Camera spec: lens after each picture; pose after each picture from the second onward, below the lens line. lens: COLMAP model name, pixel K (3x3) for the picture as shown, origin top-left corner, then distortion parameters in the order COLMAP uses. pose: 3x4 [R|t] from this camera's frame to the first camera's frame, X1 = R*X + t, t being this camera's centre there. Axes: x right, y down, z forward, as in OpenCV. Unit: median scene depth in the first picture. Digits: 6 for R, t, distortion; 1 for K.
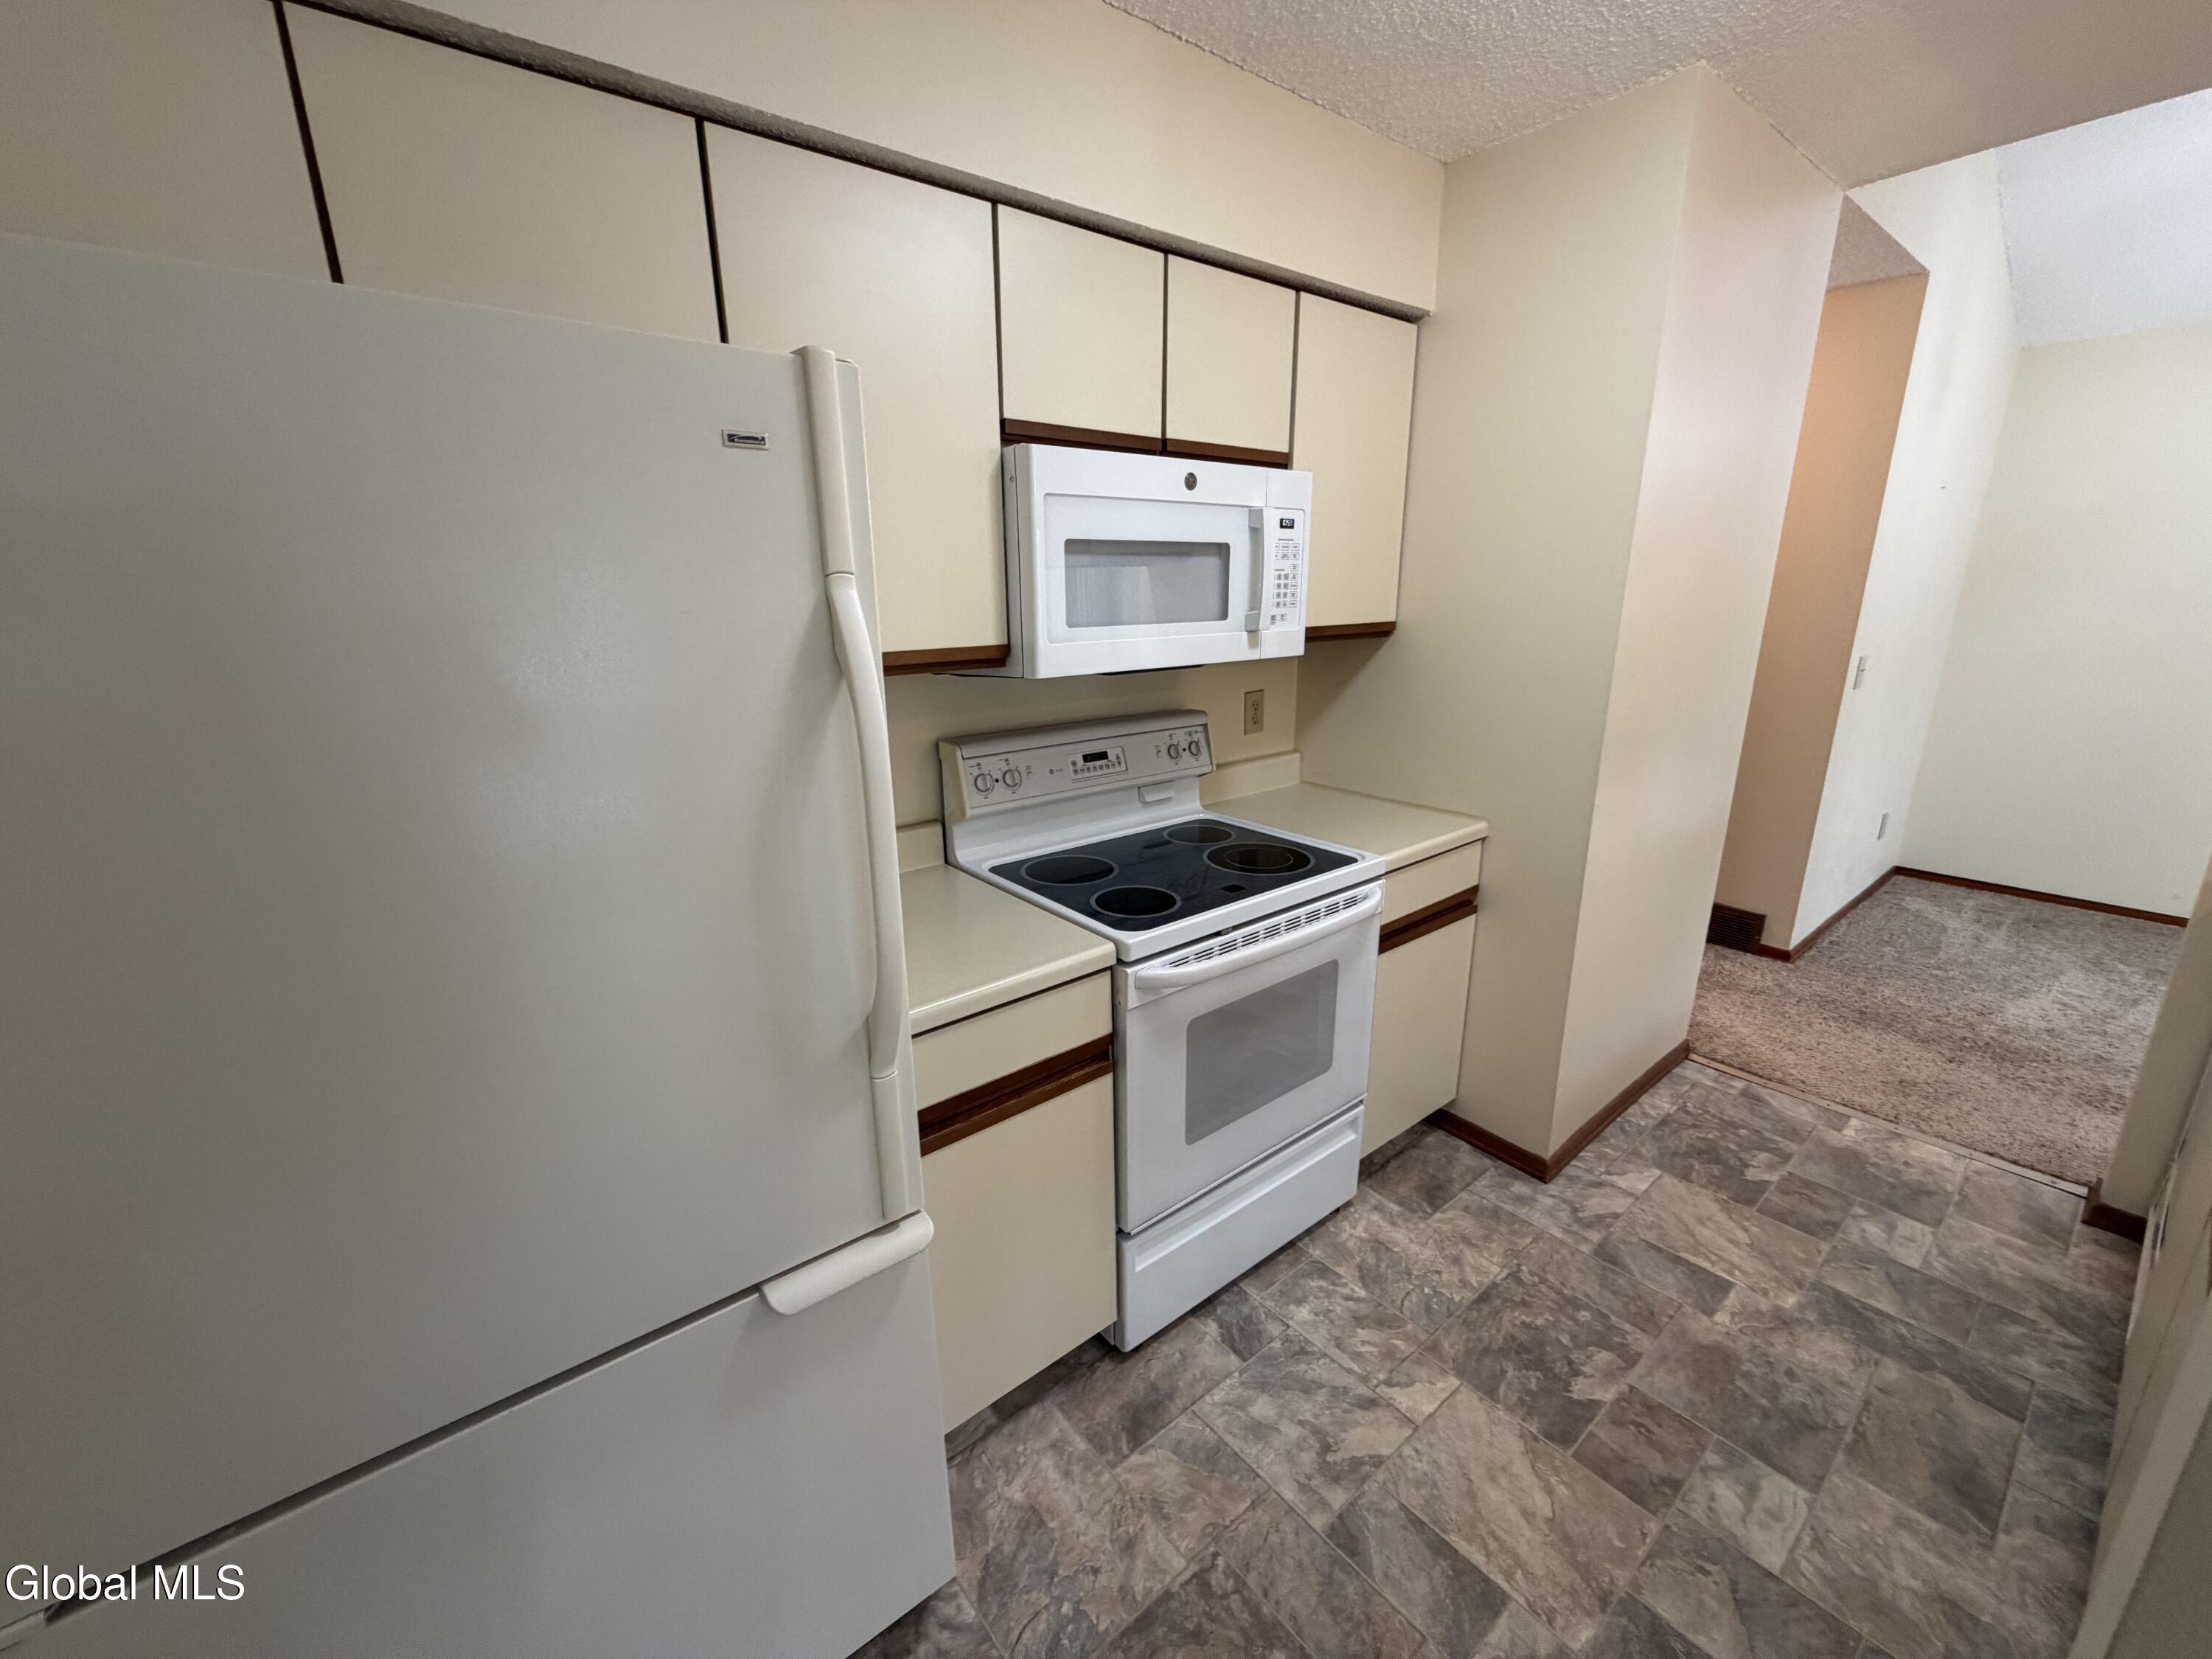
lens RADIAL K [[881.3, 0, 1090.9], [0, 881.3, 831.3], [0, 0, 1]] dist [-0.000510, 0.000670]
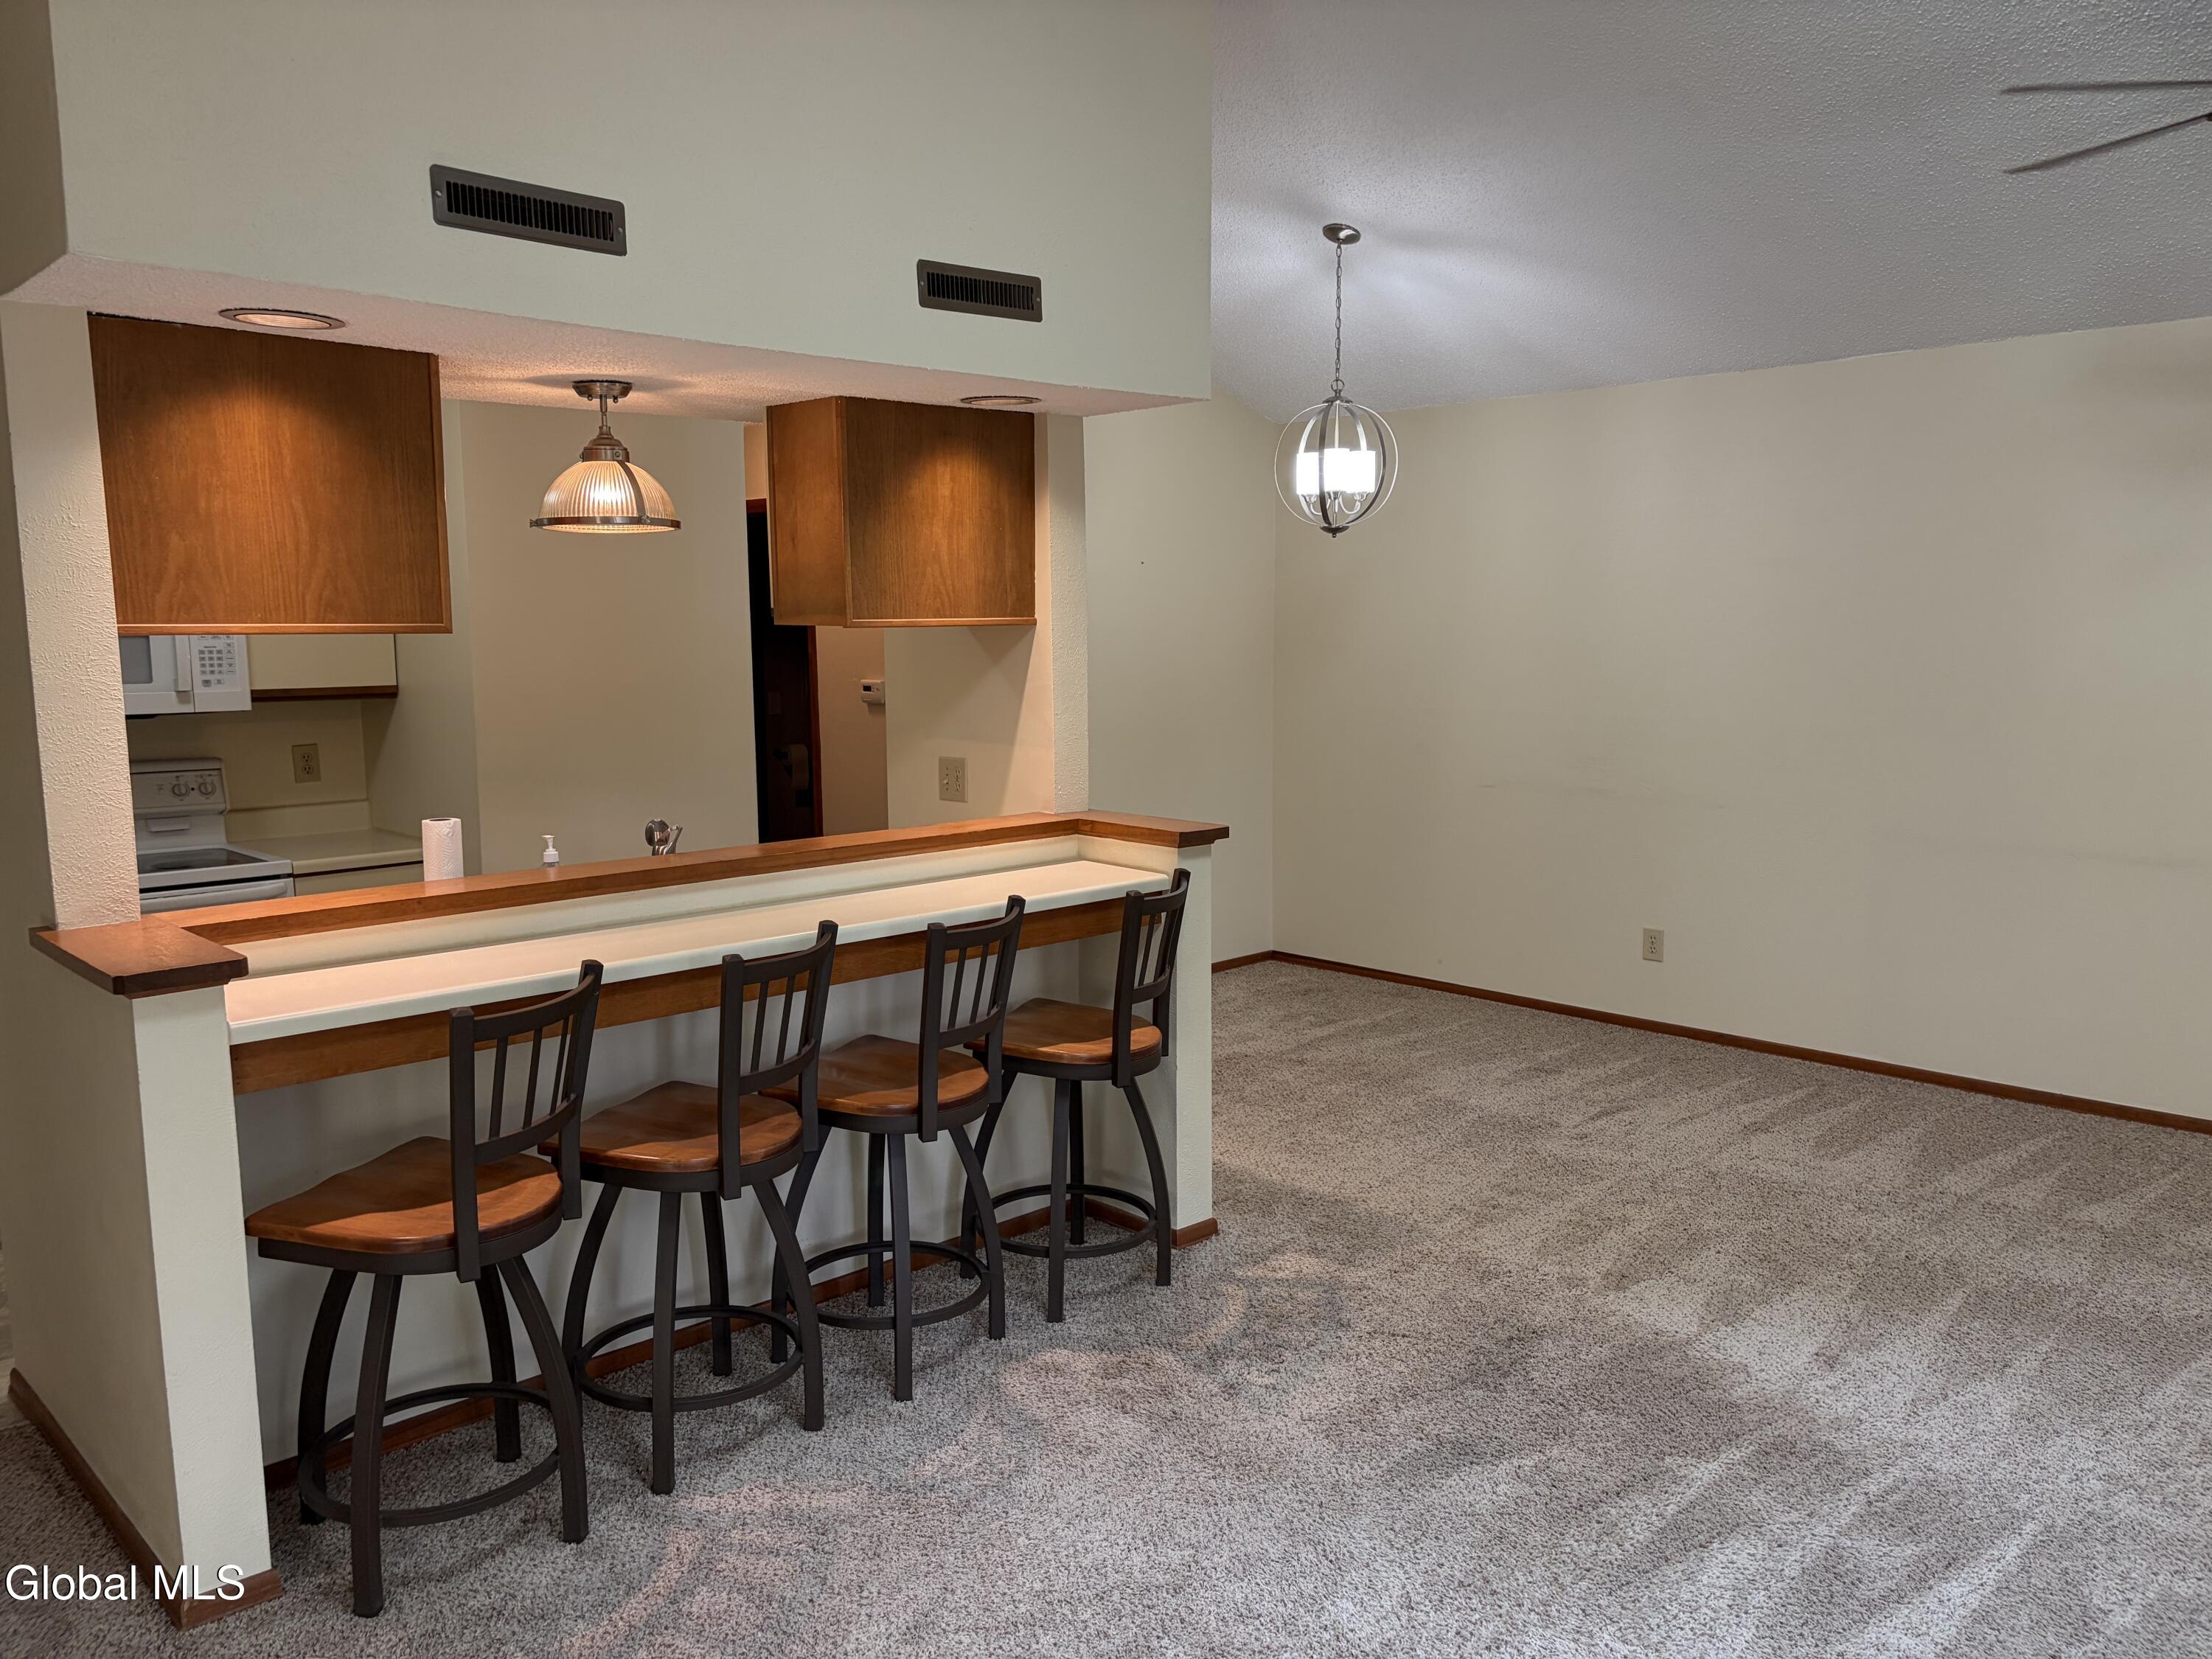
lens RADIAL K [[1663.4, 0, 1100.3], [0, 1663.4, 830.8], [0, 0, 1]] dist [0.052583, -0.062460]
pose [[0.994466, -0.006355, 0.104869, 1.456000], [0.022011, 0.988620, -0.148817, 0.440326], [-0.102730, 0.150301, 0.983288, -1.817663]]
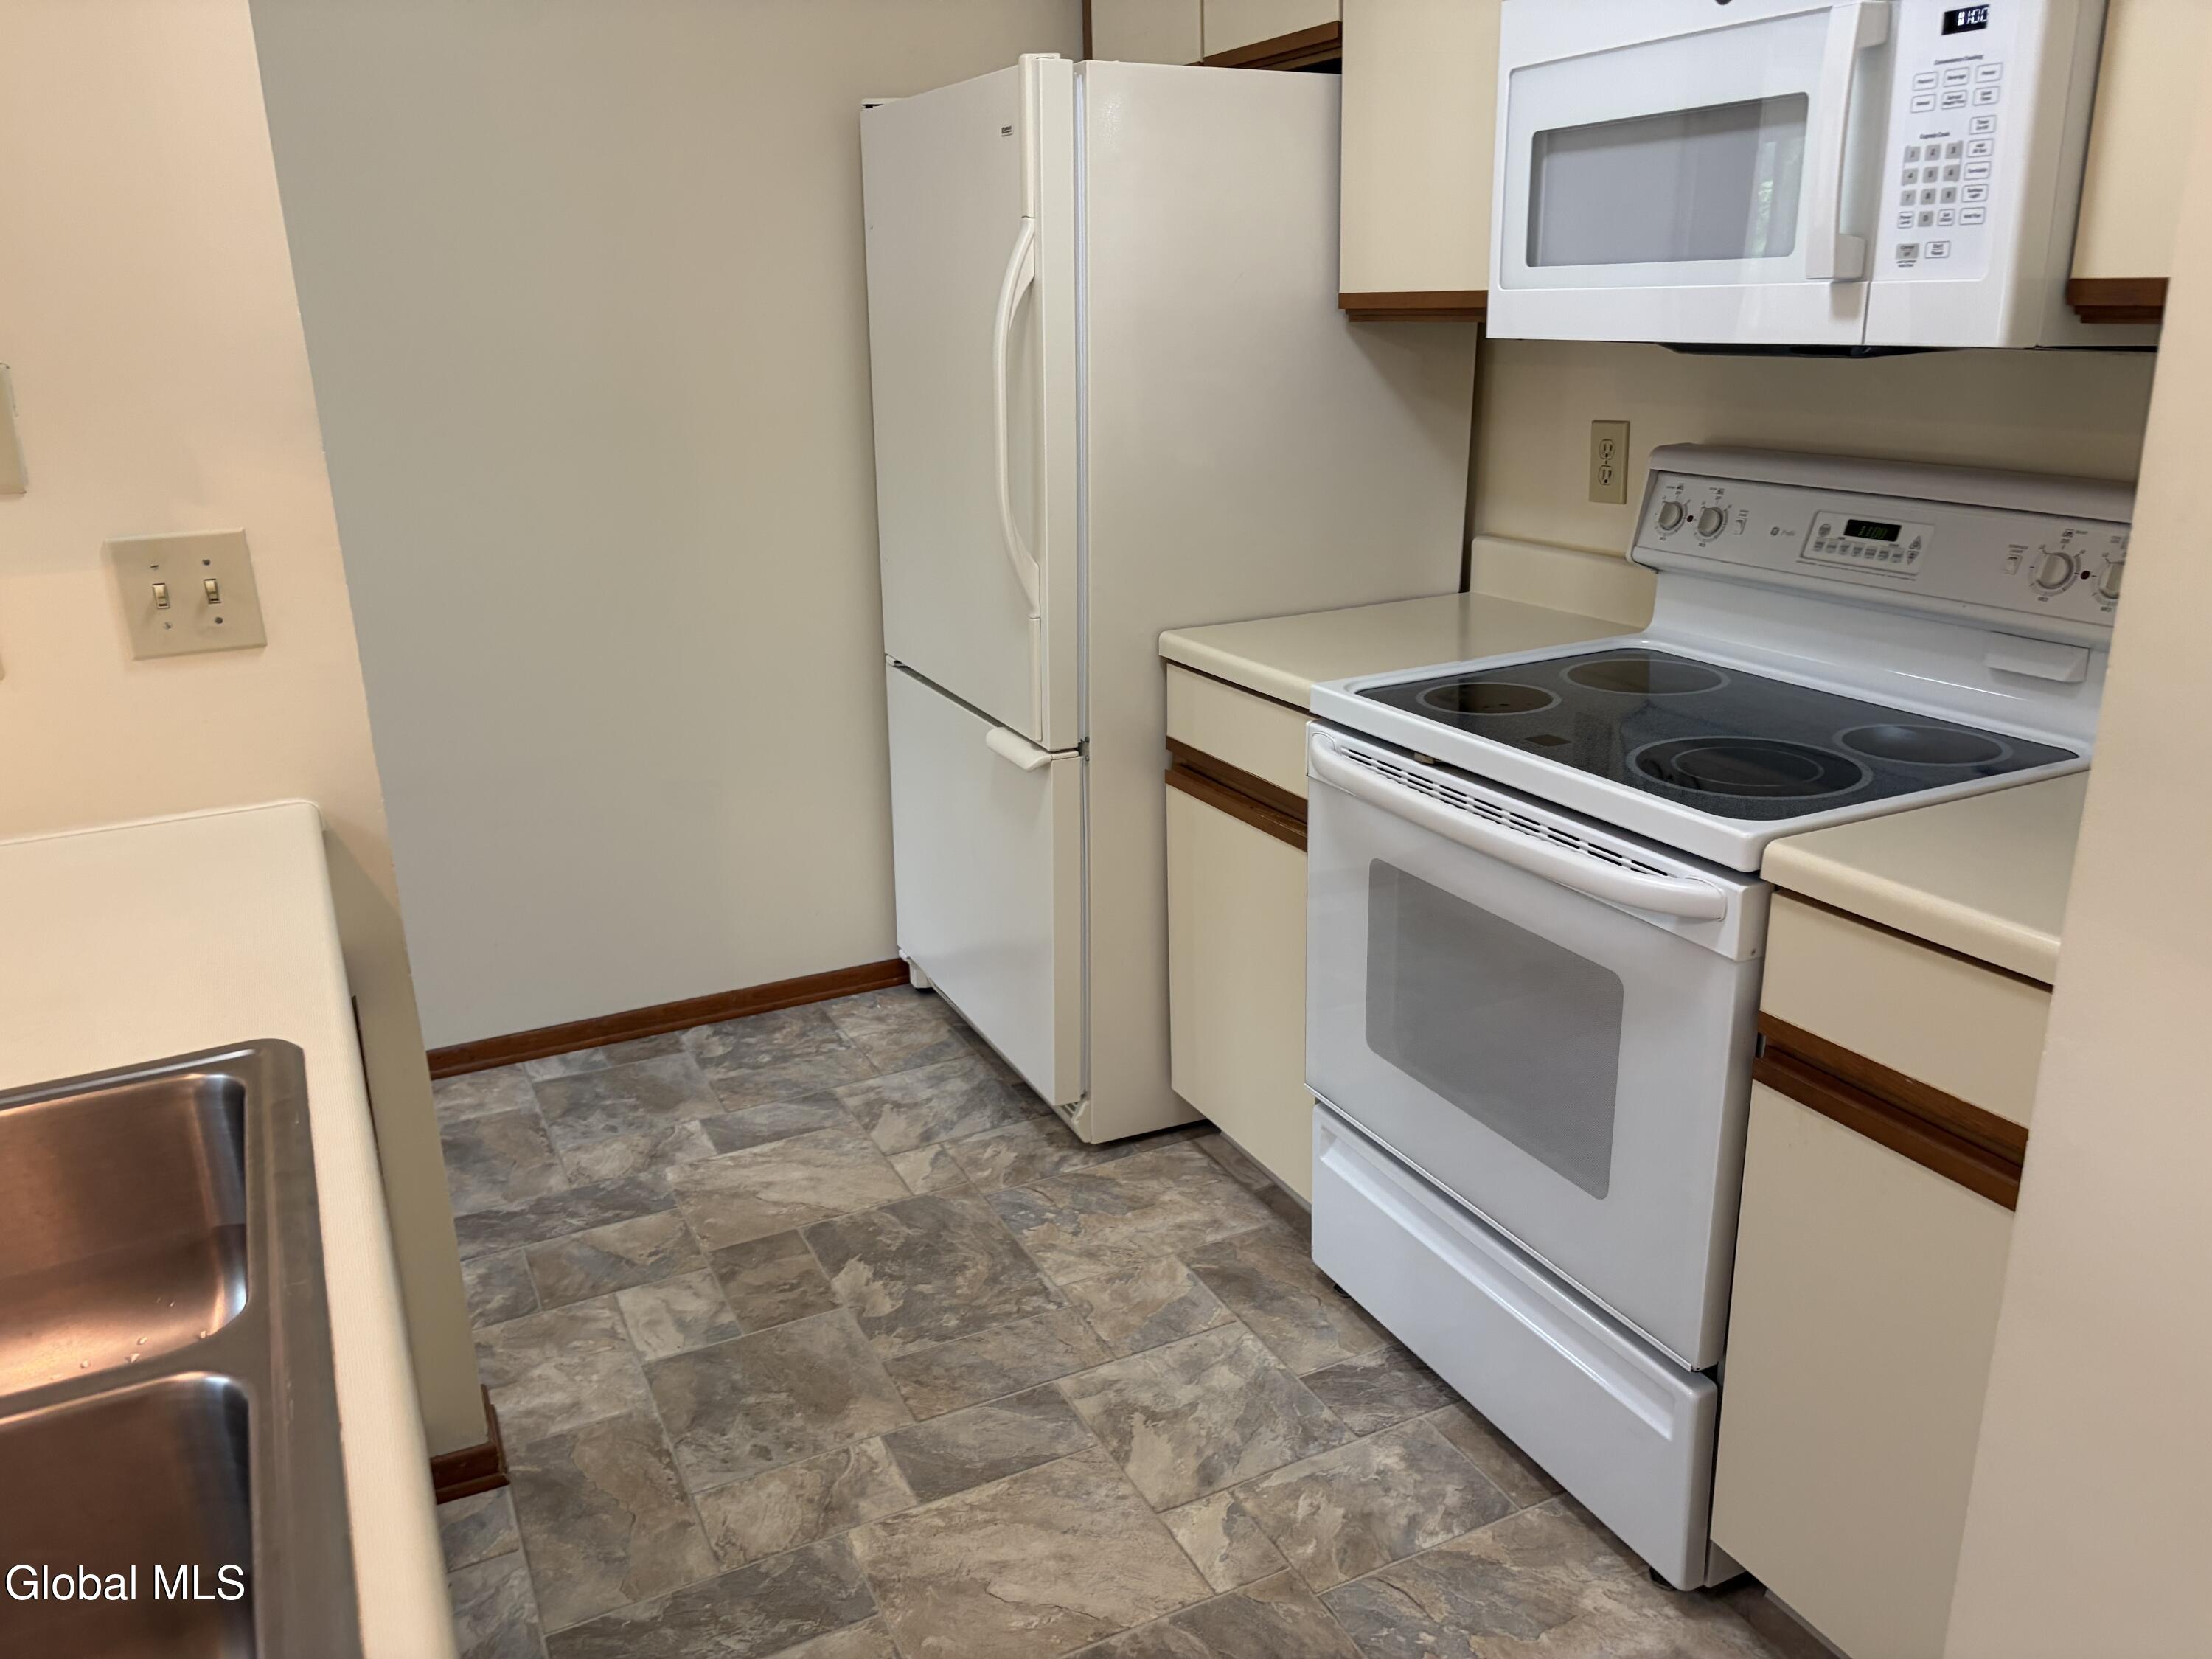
lens RADIAL K [[1663.4, 0, 1092.8], [0, 1663.4, 835.0], [0, 0, 1]] dist [0.052583, -0.062460]
pose [[-0.213563, 0.321829, -0.922398, 1.312060], [-0.233107, 0.900120, 0.368027, -0.220634], [0.948711, 0.293615, -0.117212, 0.908997]]
